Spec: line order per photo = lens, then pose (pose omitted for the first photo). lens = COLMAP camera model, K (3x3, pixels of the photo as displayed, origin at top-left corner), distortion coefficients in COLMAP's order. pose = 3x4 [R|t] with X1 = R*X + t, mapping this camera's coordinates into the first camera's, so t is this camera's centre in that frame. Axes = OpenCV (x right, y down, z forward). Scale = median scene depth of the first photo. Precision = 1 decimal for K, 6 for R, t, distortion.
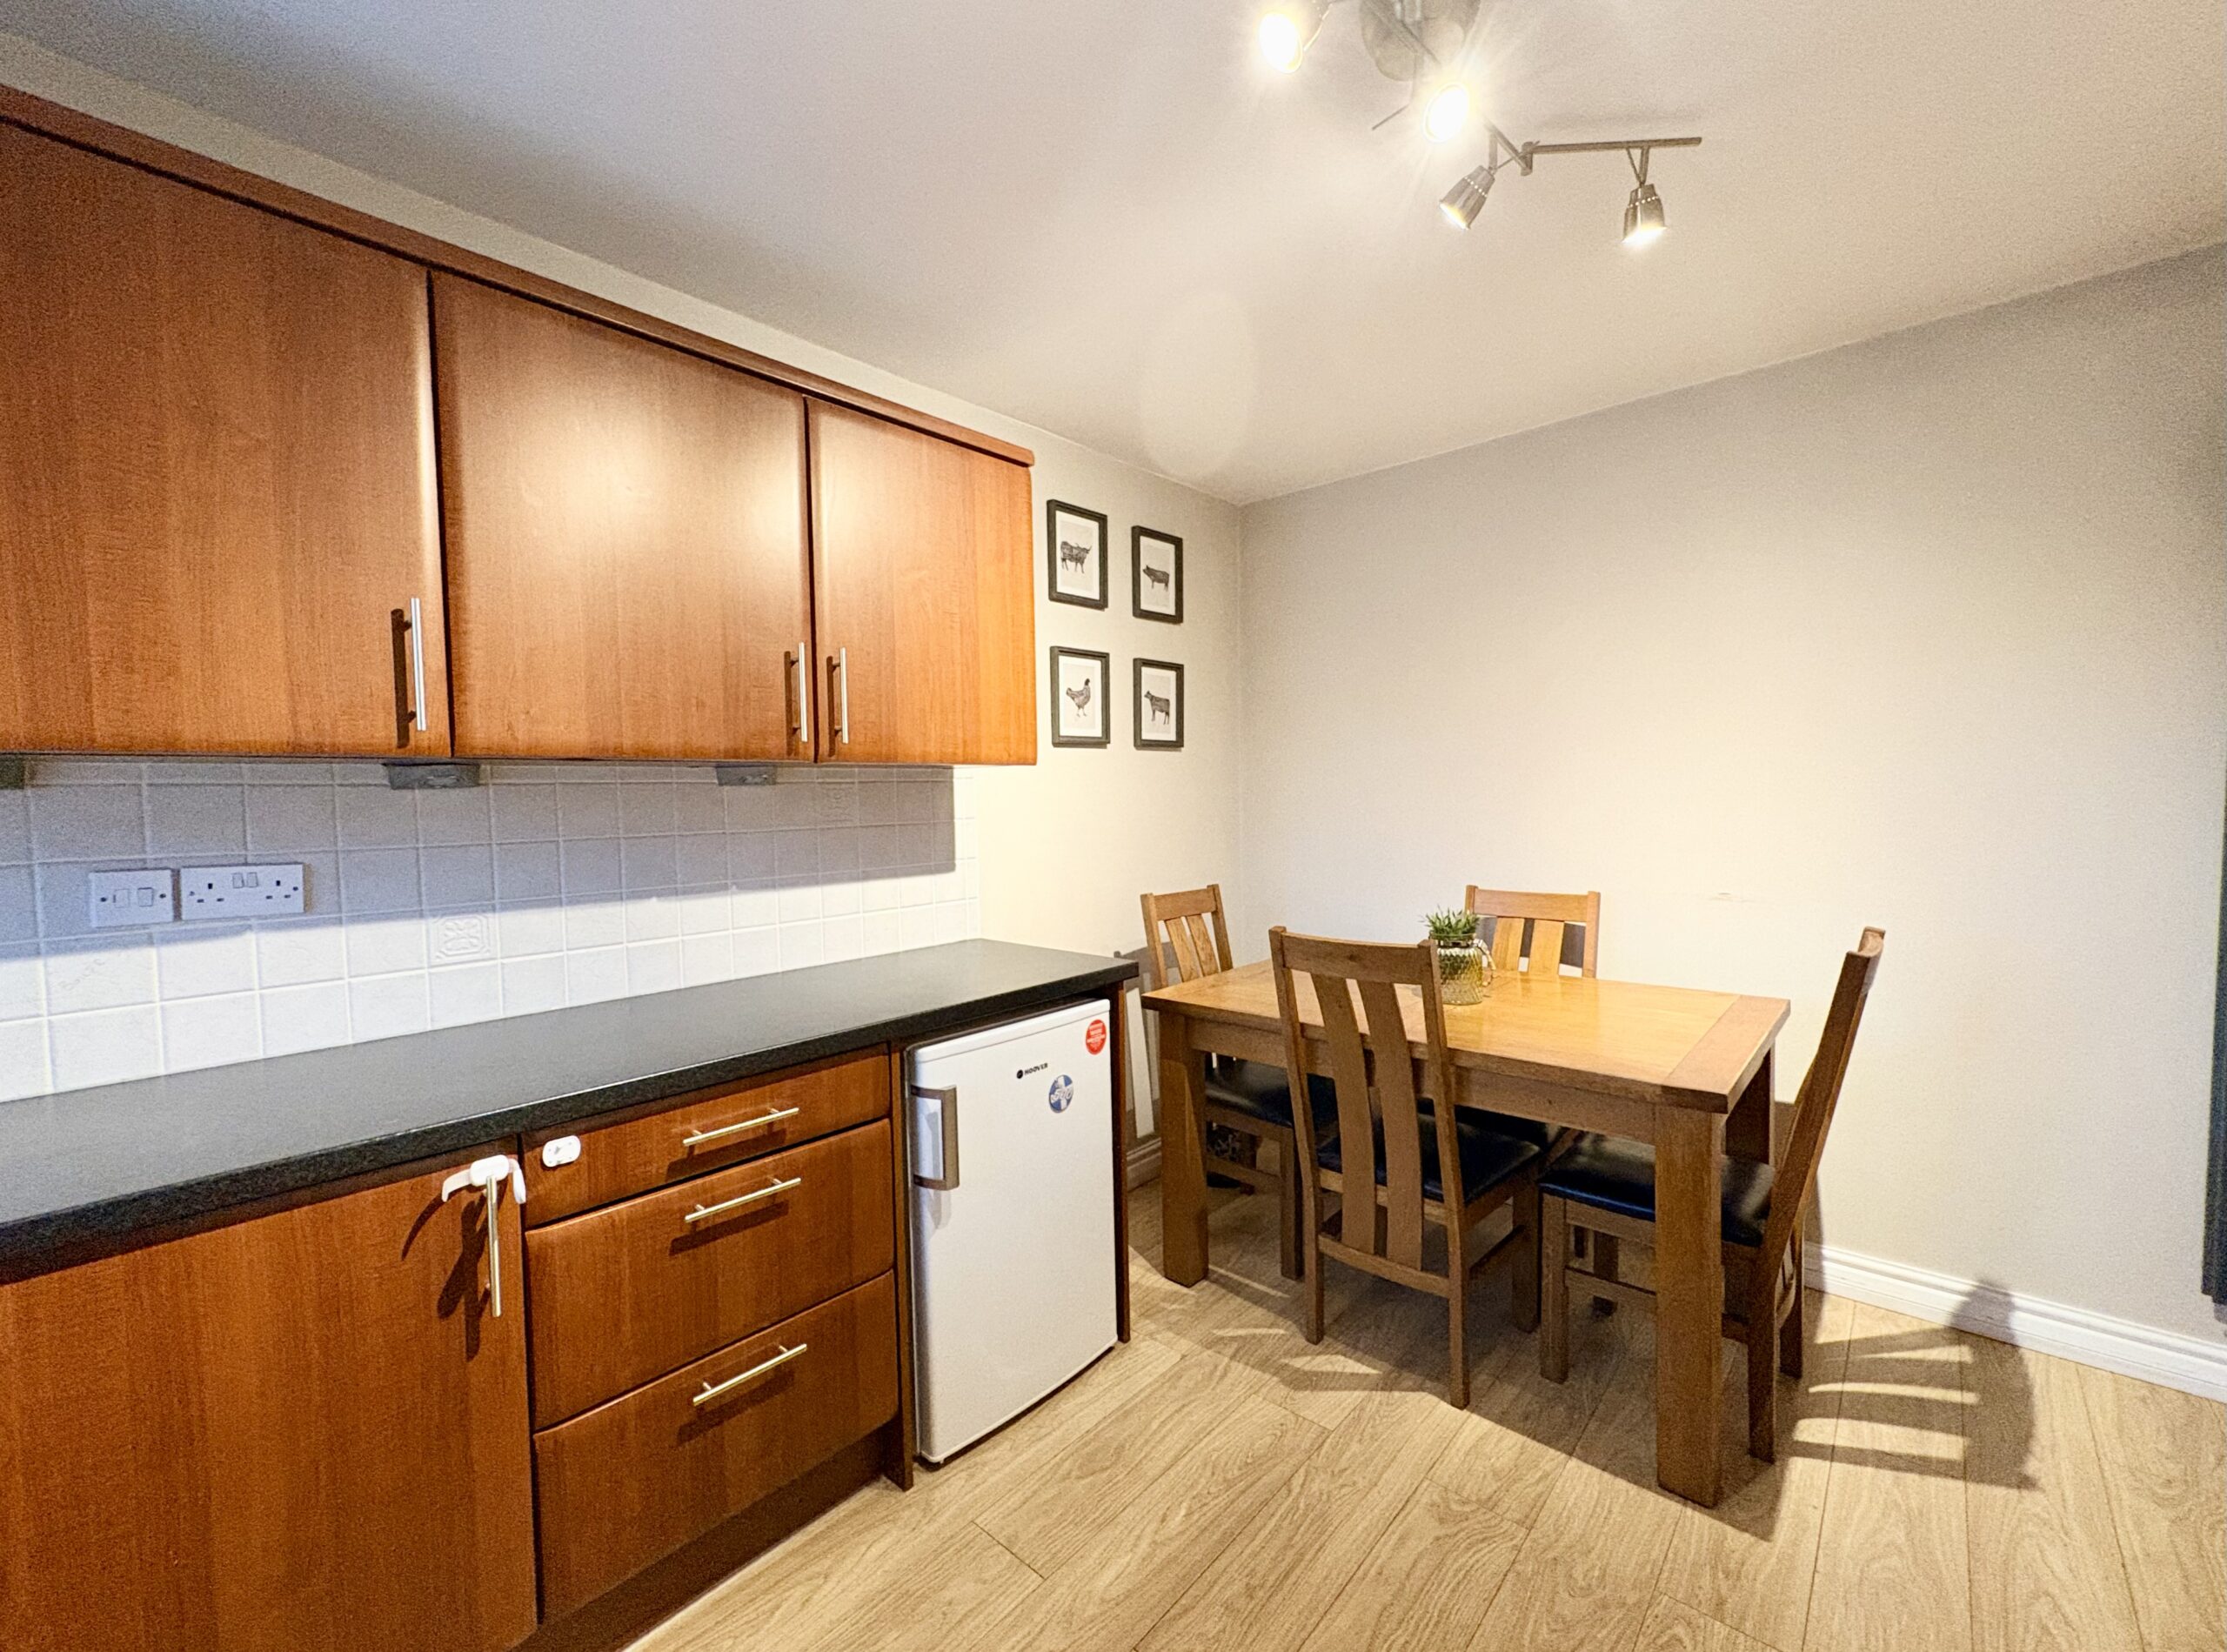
lens RADIAL K [[921.5, 0, 1107.3], [0, 921.5, 834.2], [0, 0, 1]] dist [-0.000636, -0.000201]
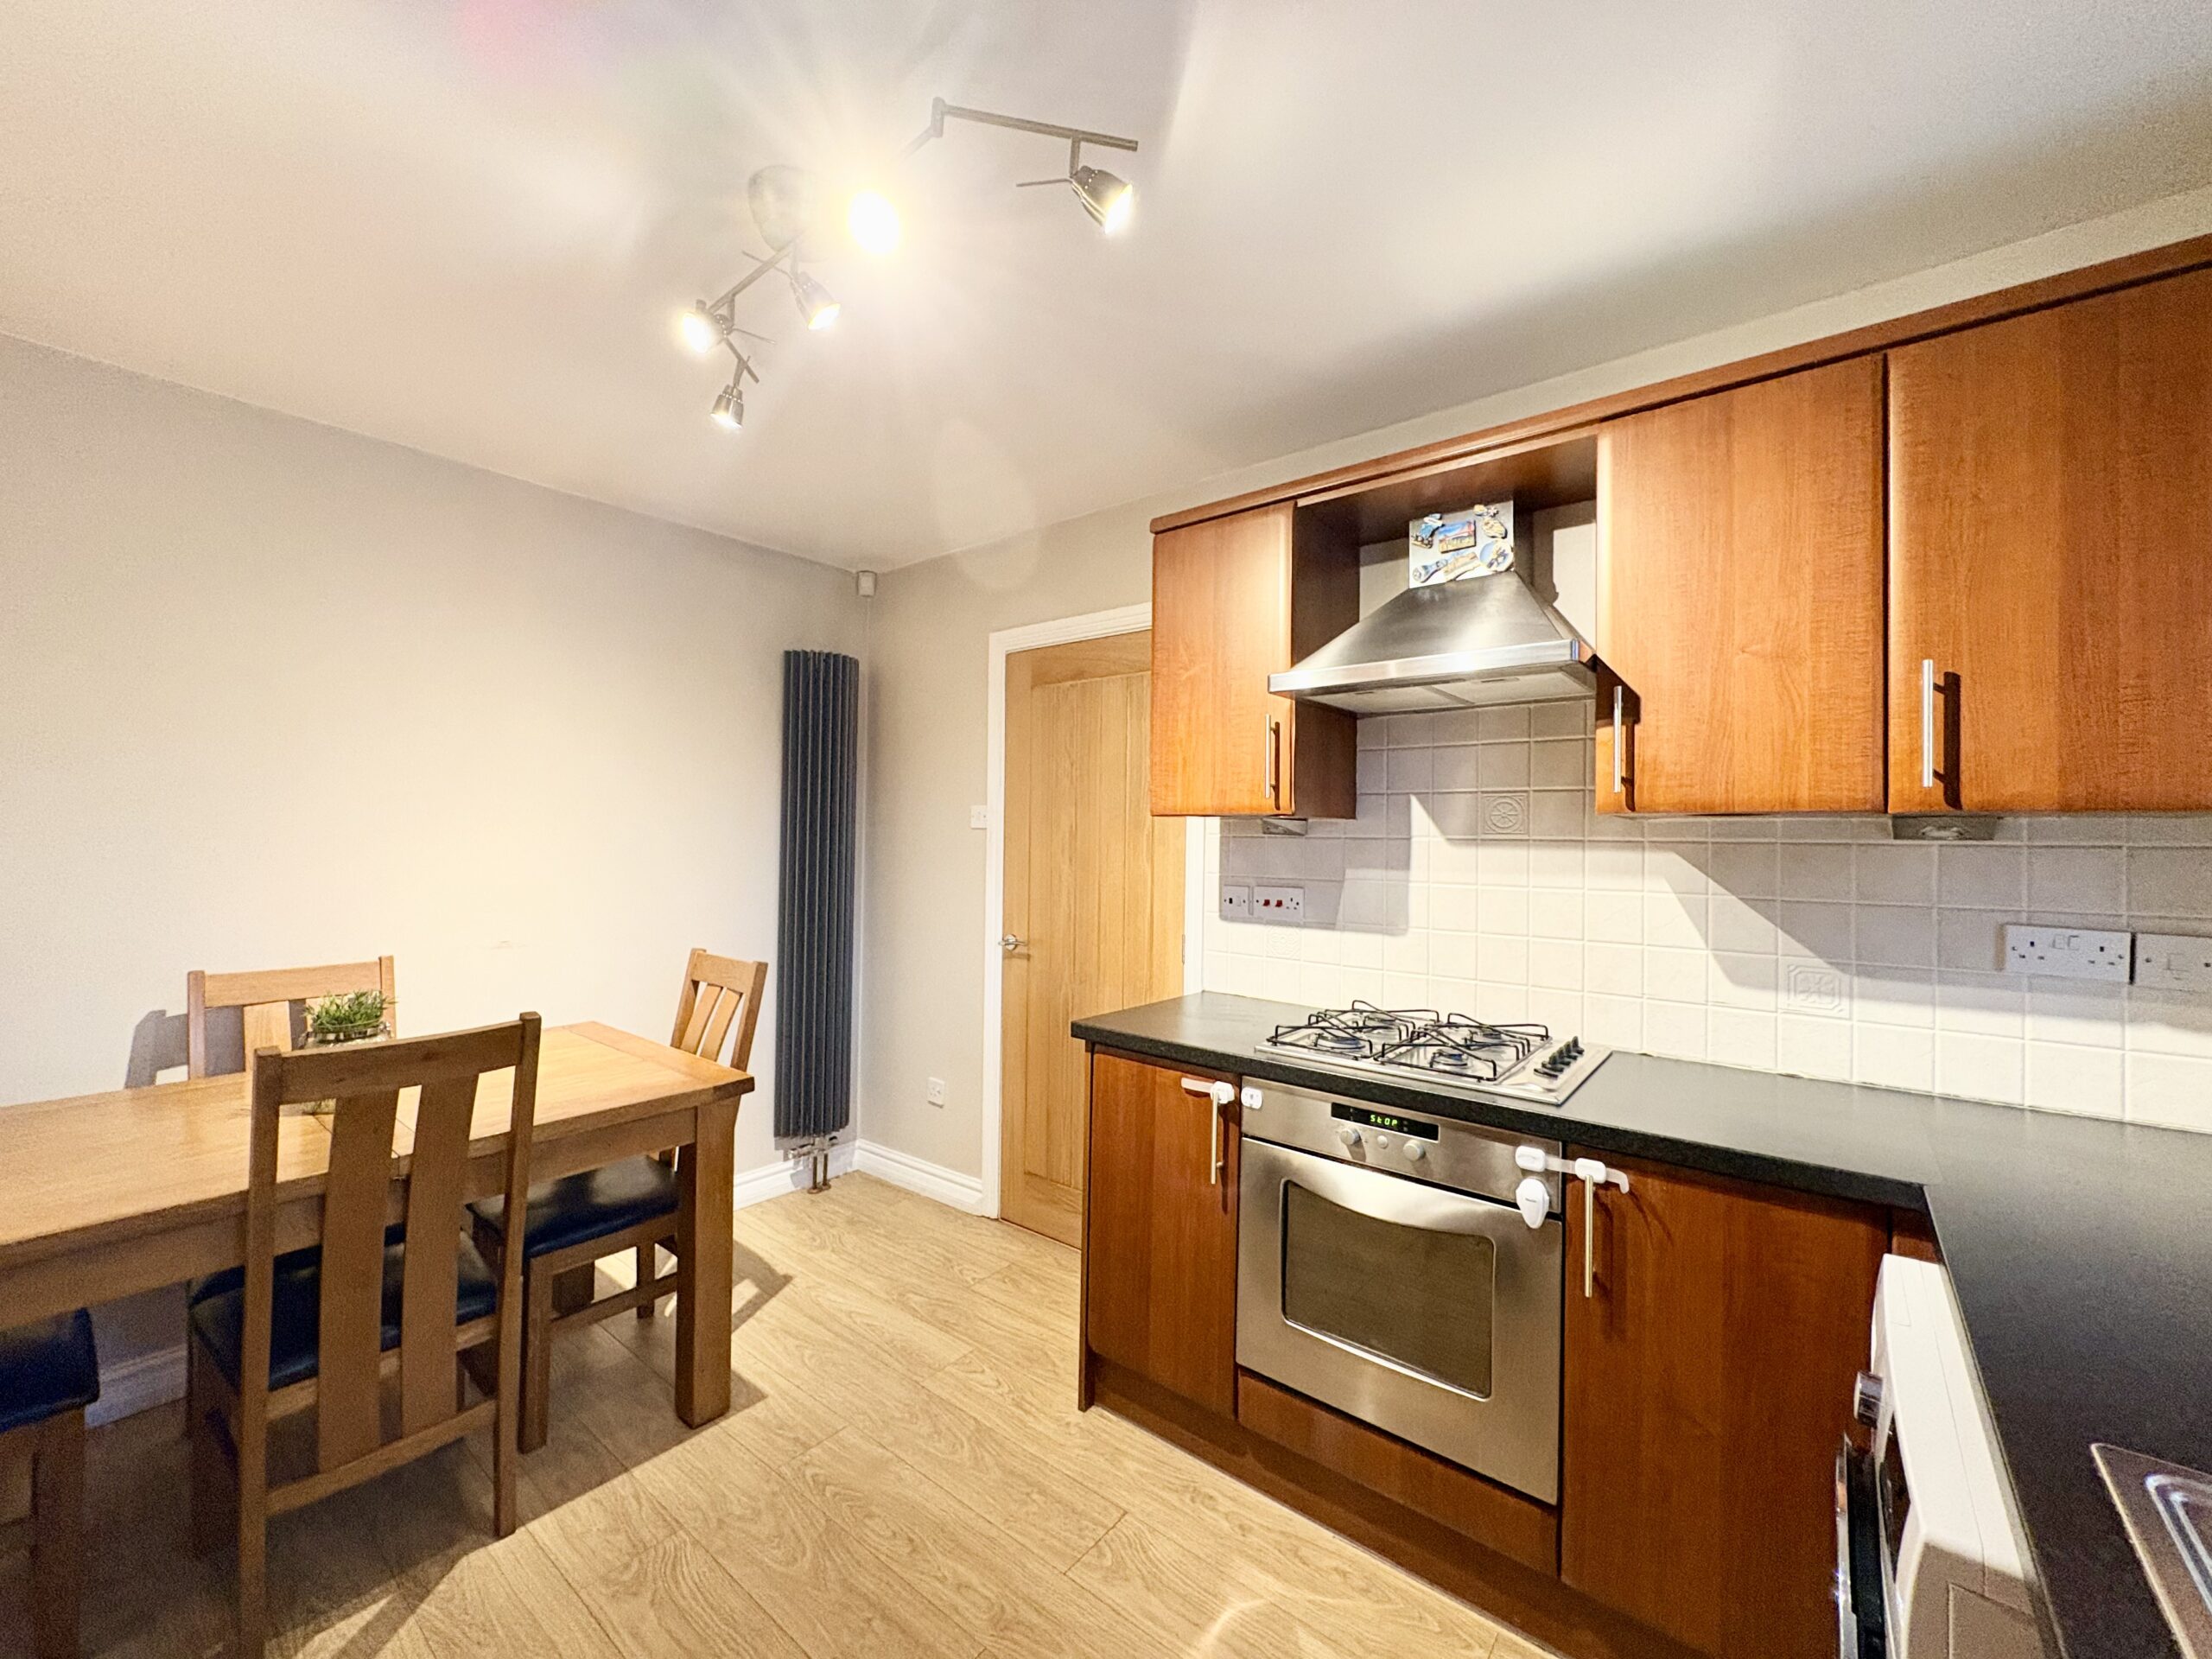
lens RADIAL K [[882.6, 0, 1102.0], [0, 882.6, 829.0], [0, 0, 1]] dist [-0.000057, 0.000020]
pose [[-0.055441, 0.022751, 0.998203, -0.496128], [0.036597, 0.999115, -0.020739, -0.027092], [-0.997791, 0.035381, -0.056225, 0.416337]]
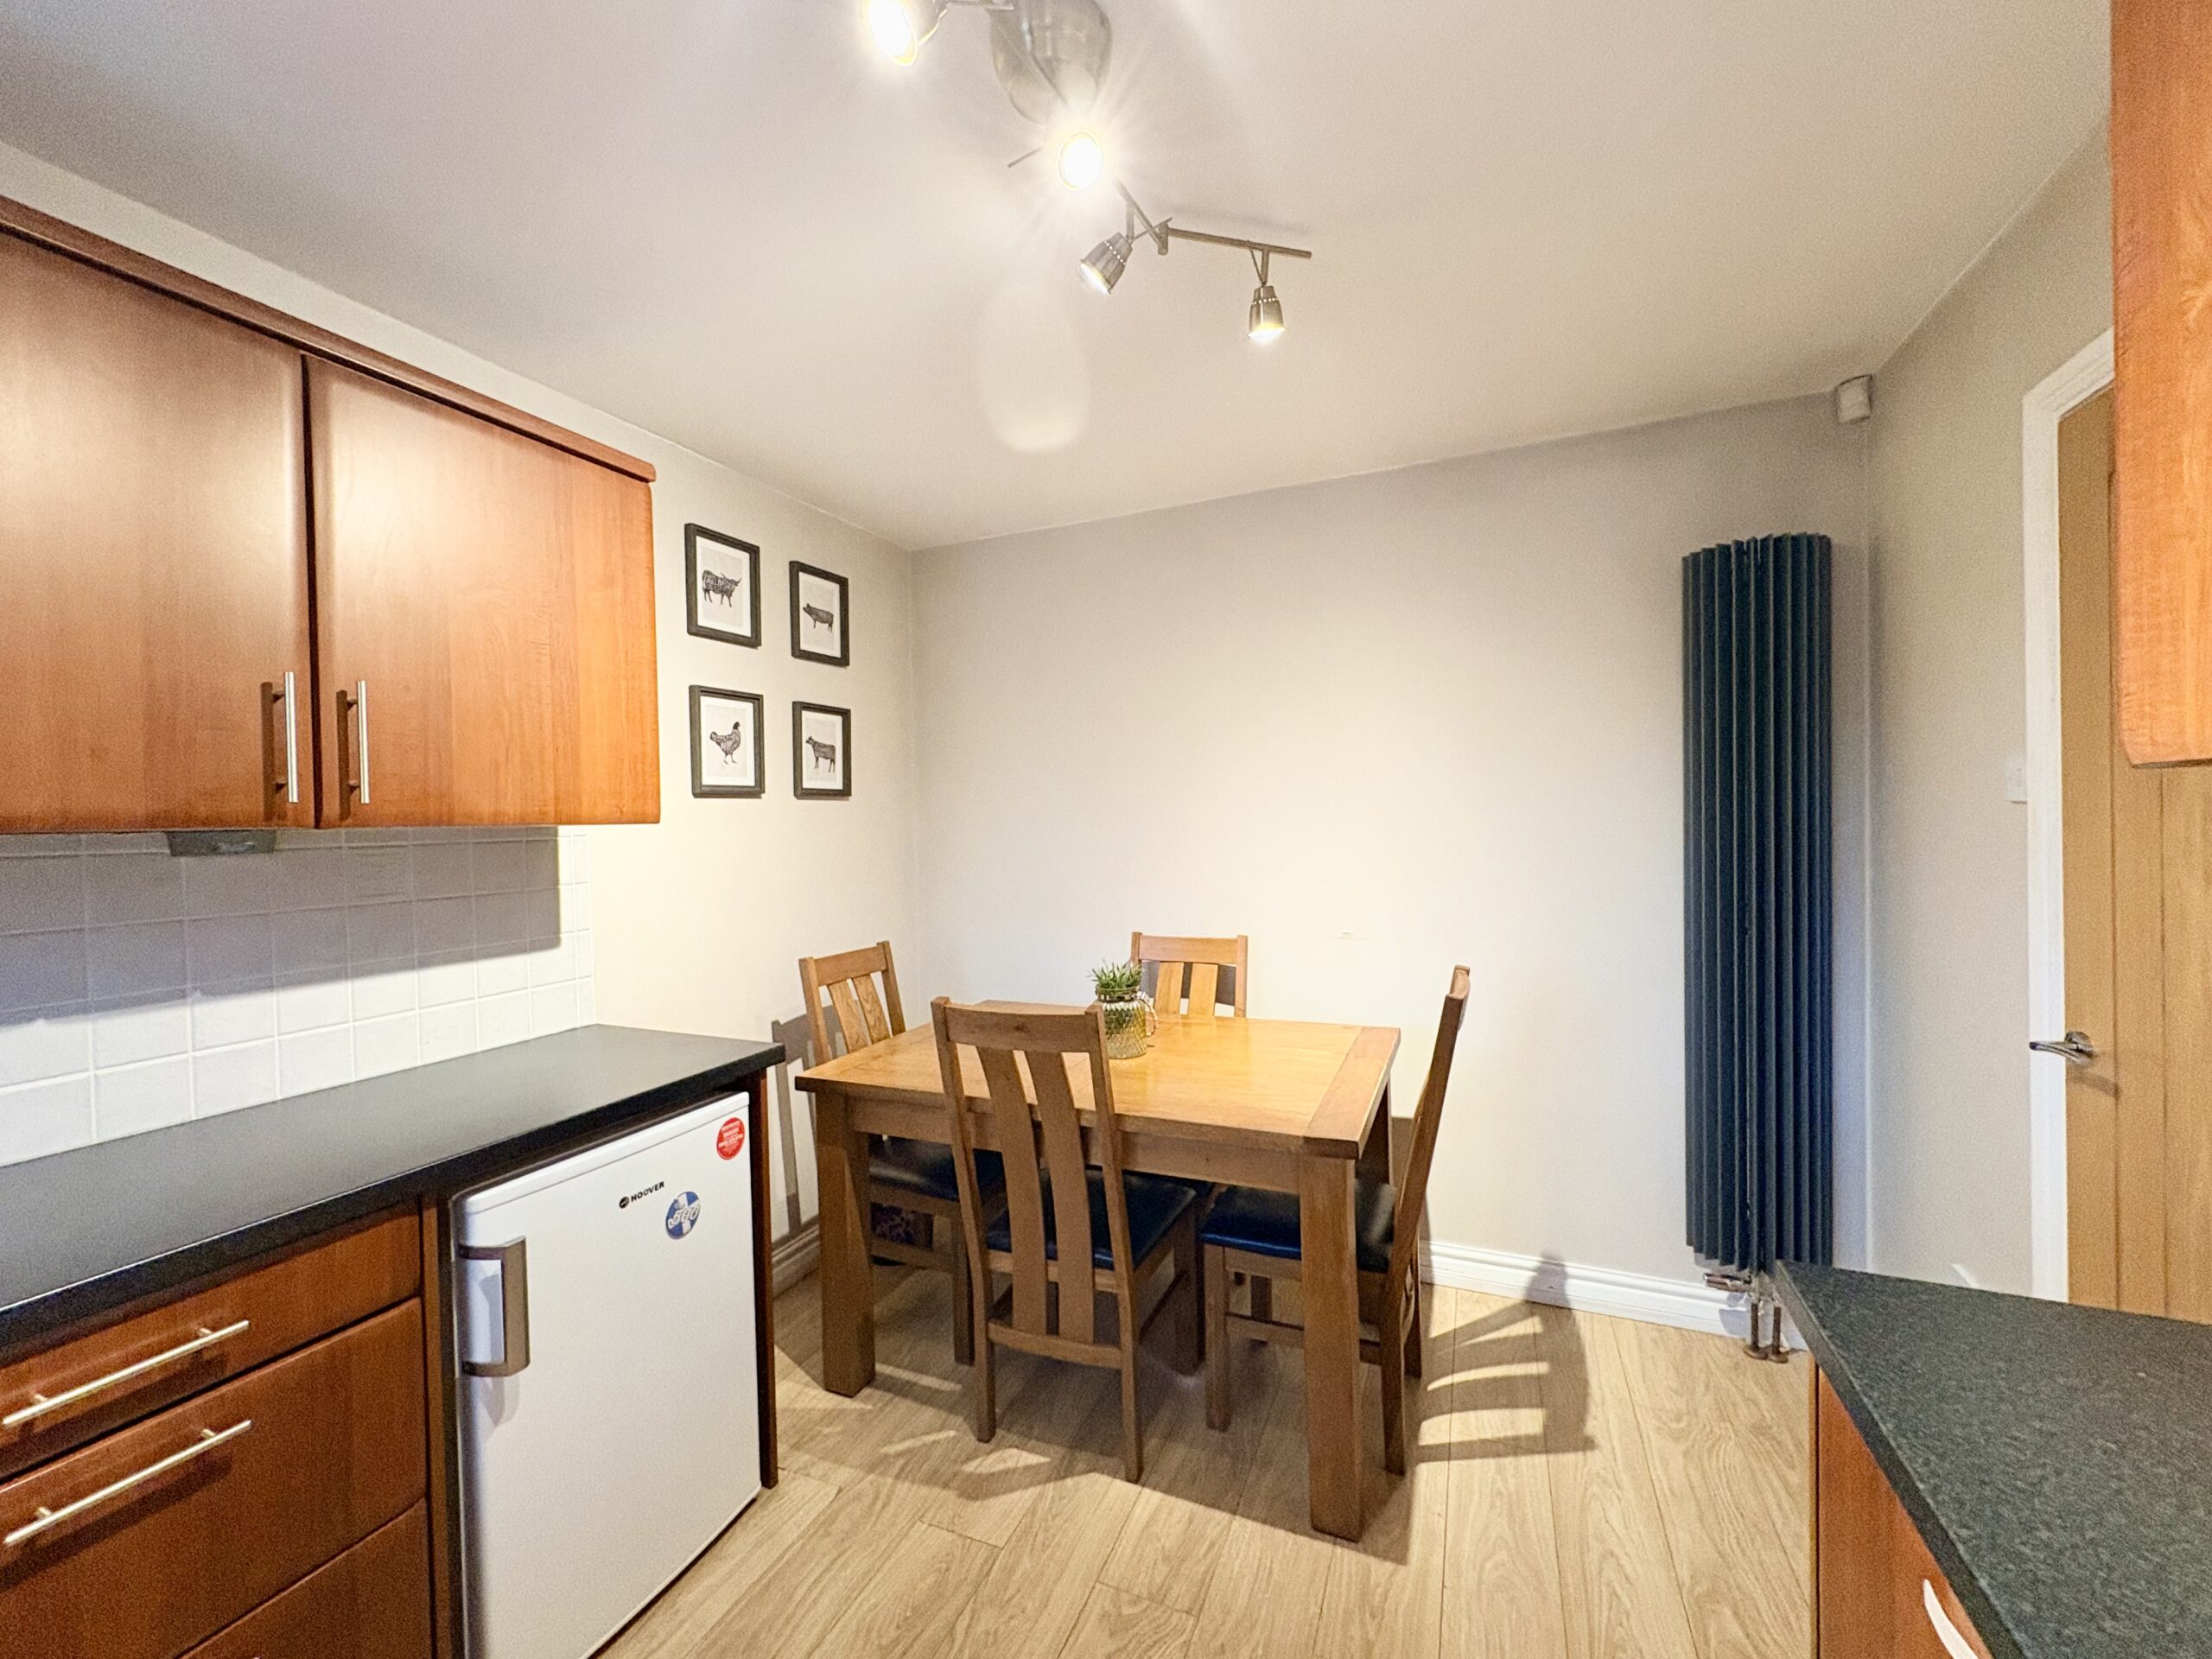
lens RADIAL K [[882.6, 0, 1102.0], [0, 882.6, 829.0], [0, 0, 1]] dist [-0.000057, 0.000020]
pose [[0.946823, -0.006655, 0.321687, 0.053346], [0.019994, 0.999071, -0.038180, -0.032008], [-0.321134, 0.042582, 0.946076, 0.090698]]
